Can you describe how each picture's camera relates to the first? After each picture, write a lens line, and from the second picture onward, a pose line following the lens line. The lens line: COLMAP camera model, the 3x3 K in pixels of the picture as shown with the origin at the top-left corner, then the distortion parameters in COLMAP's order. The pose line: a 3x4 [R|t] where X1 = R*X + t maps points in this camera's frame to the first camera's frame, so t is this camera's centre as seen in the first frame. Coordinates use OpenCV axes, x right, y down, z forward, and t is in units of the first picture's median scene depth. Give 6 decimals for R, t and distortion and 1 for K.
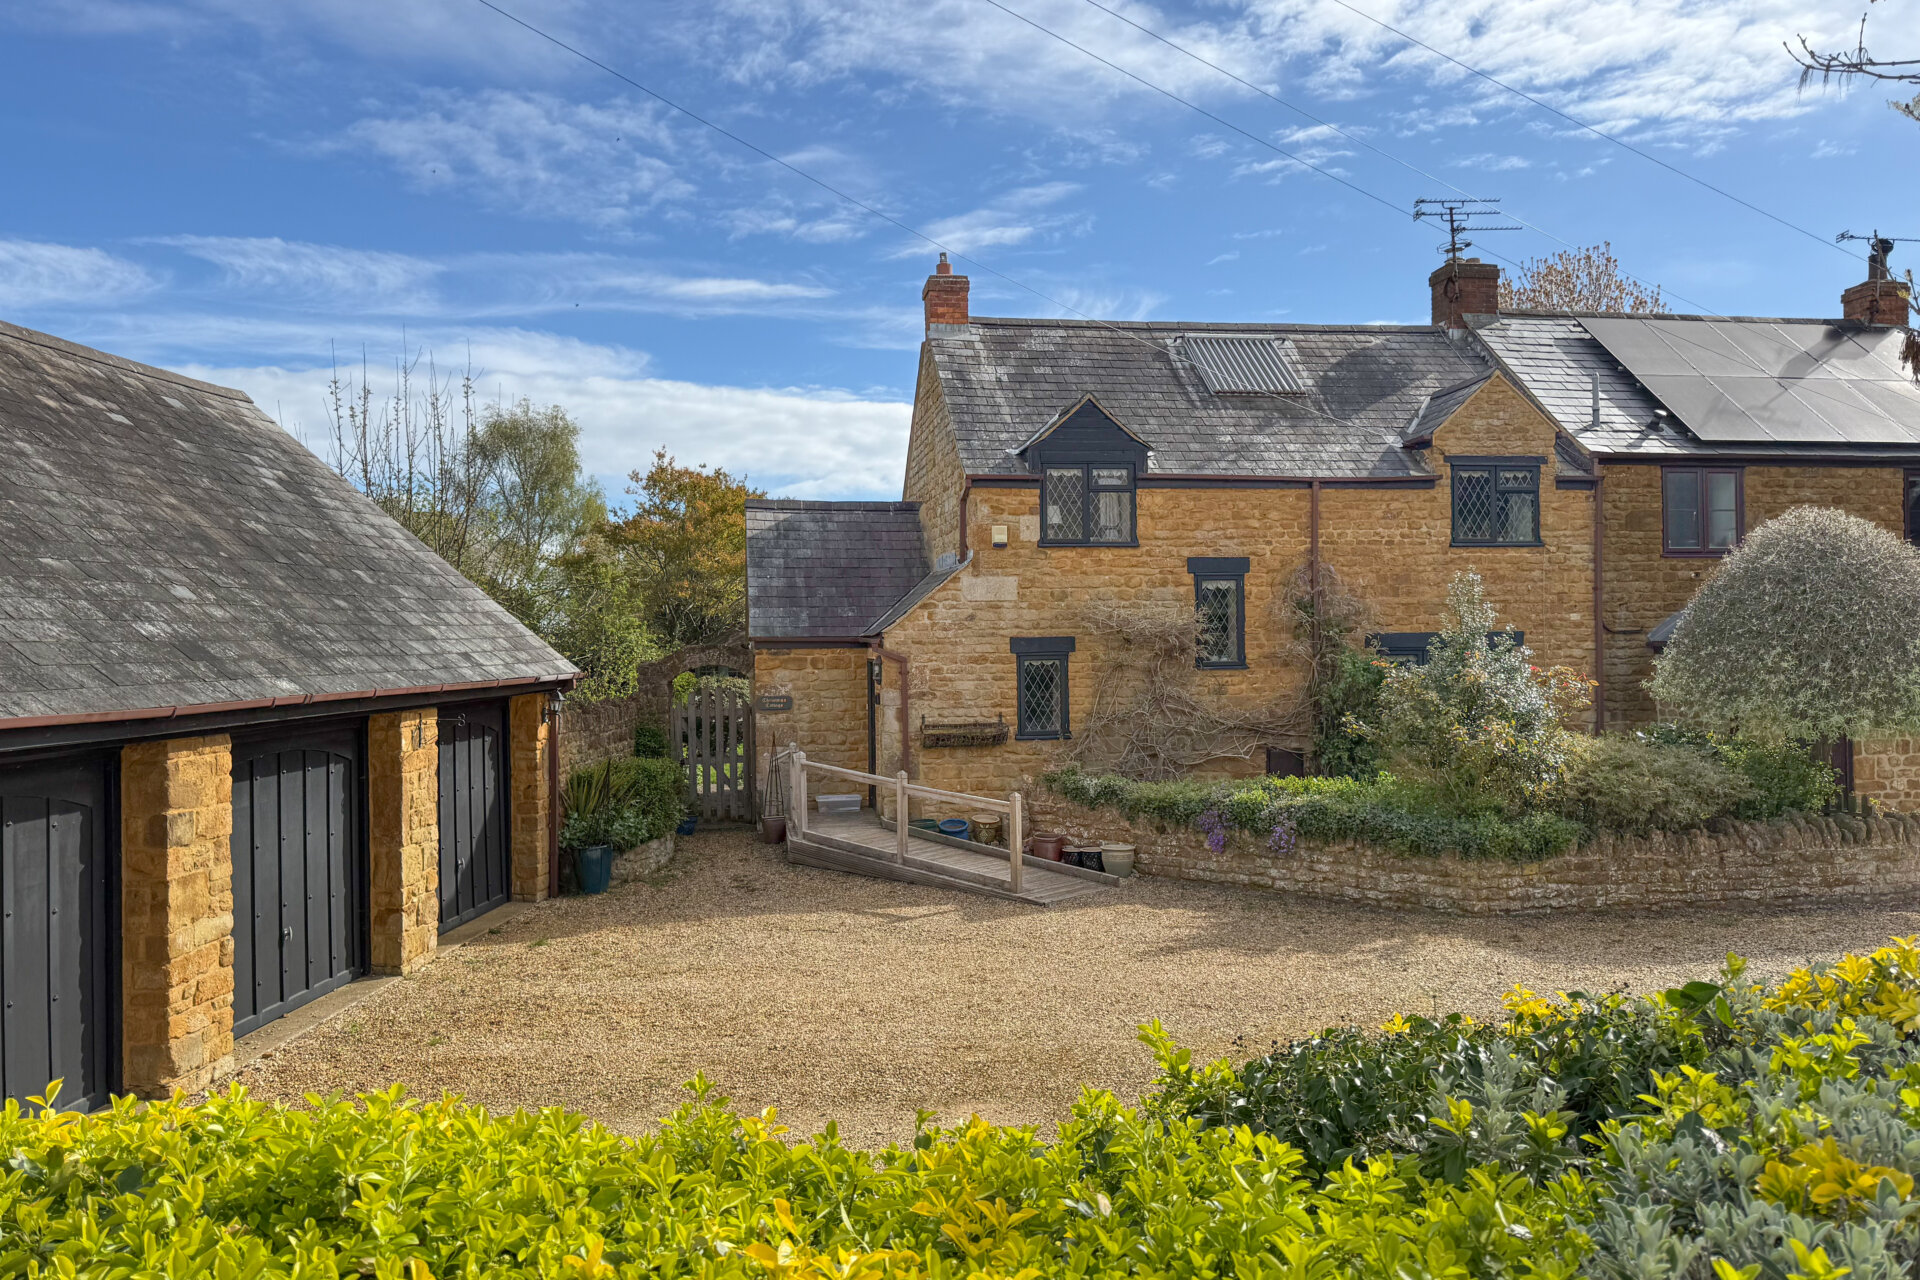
lens RADIAL K [[1299.9, 0, 959.2], [0, 1299.9, 638.7], [0, 0, 1]] dist [0.002026, -0.003827]
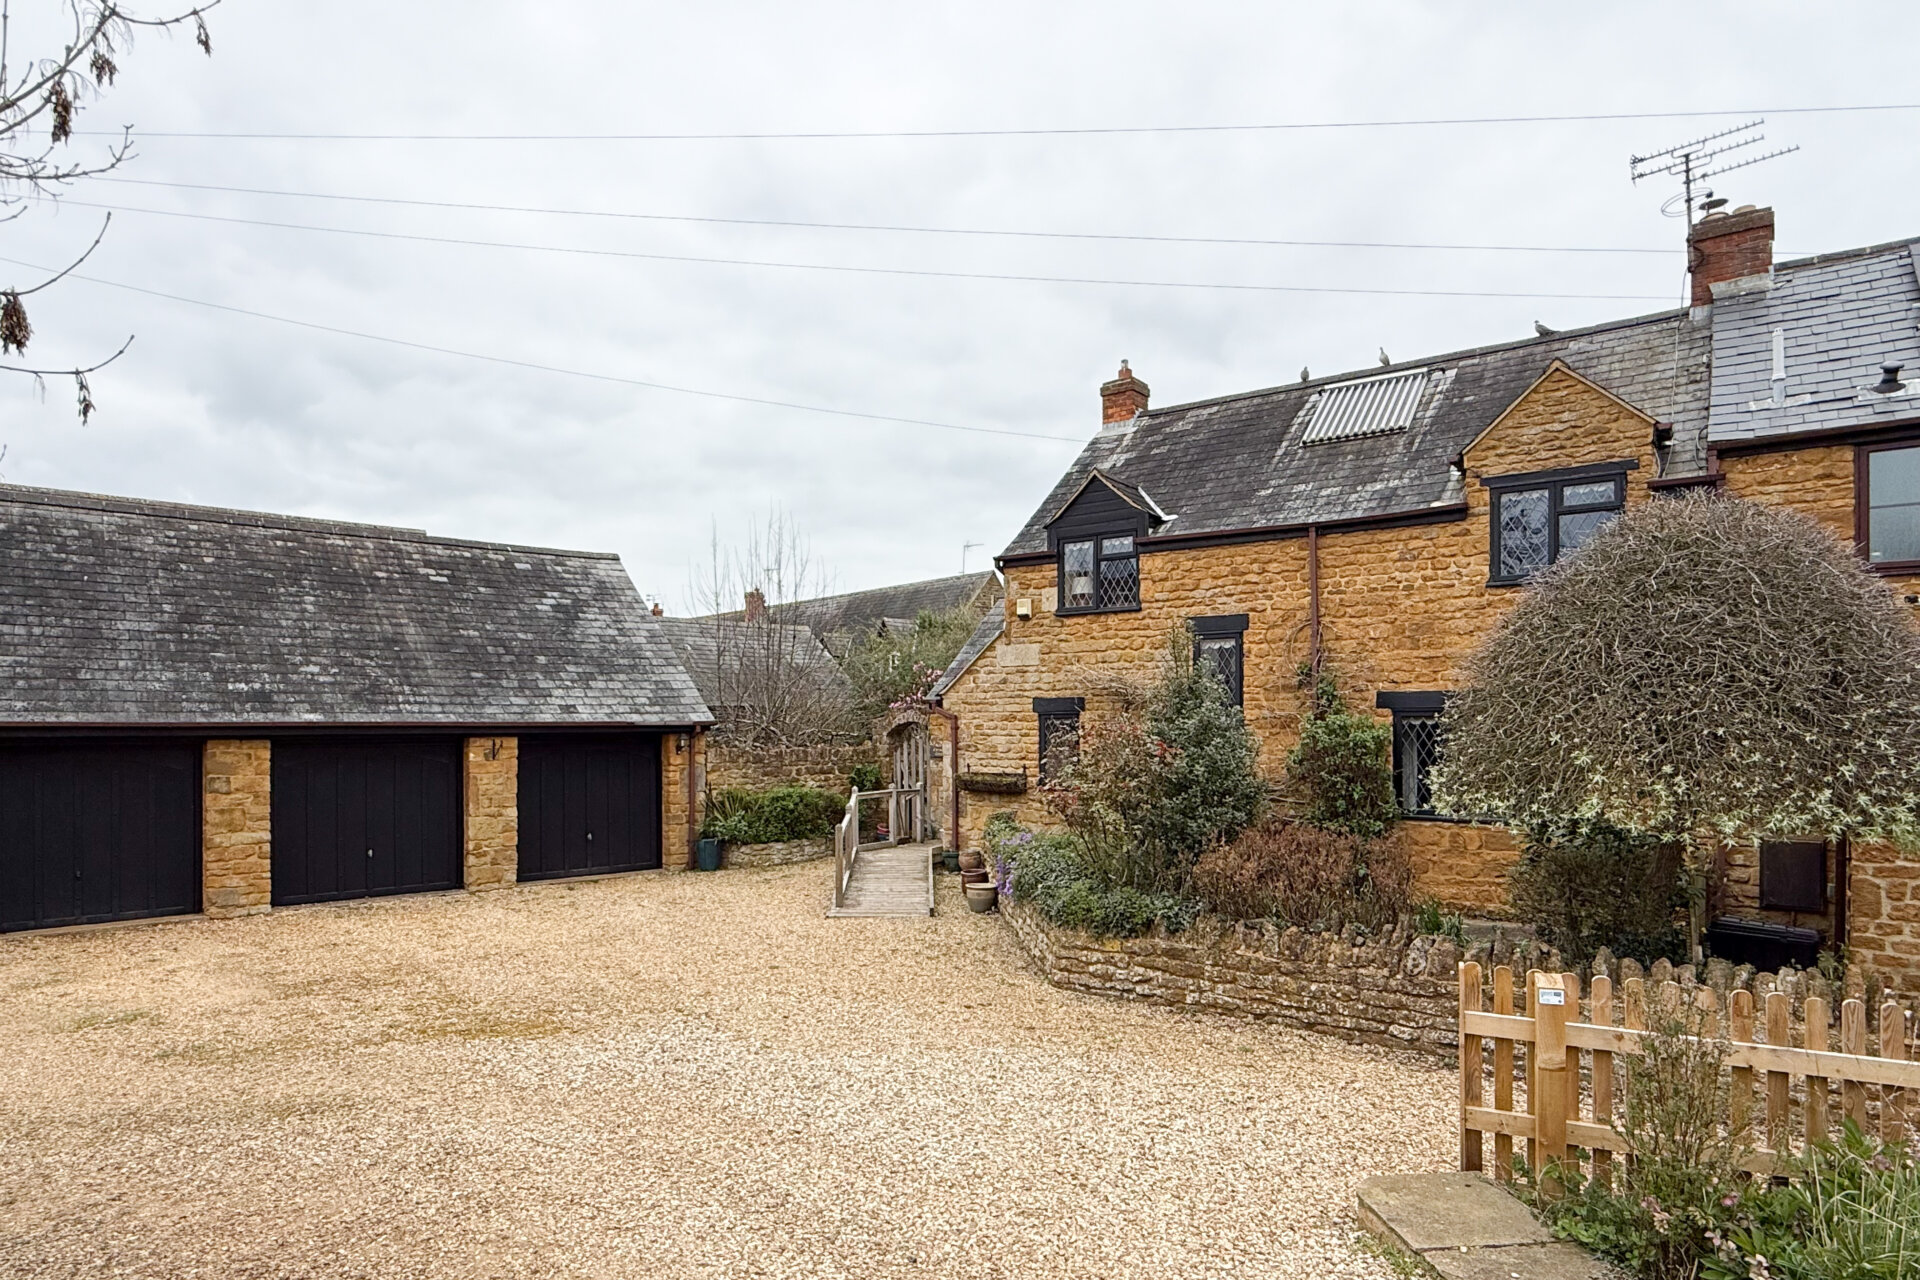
lens RADIAL K [[1077.1, 0, 950.2], [0, 1077.1, 707.3], [0, 0, 1]] dist [-0.007607, 0.000534]
pose [[0.710744, 0.001755, -0.703449, 0.637183], [-0.011404, 0.999894, -0.009027, 0.015939], [0.703359, 0.014438, 0.710689, 0.286880]]
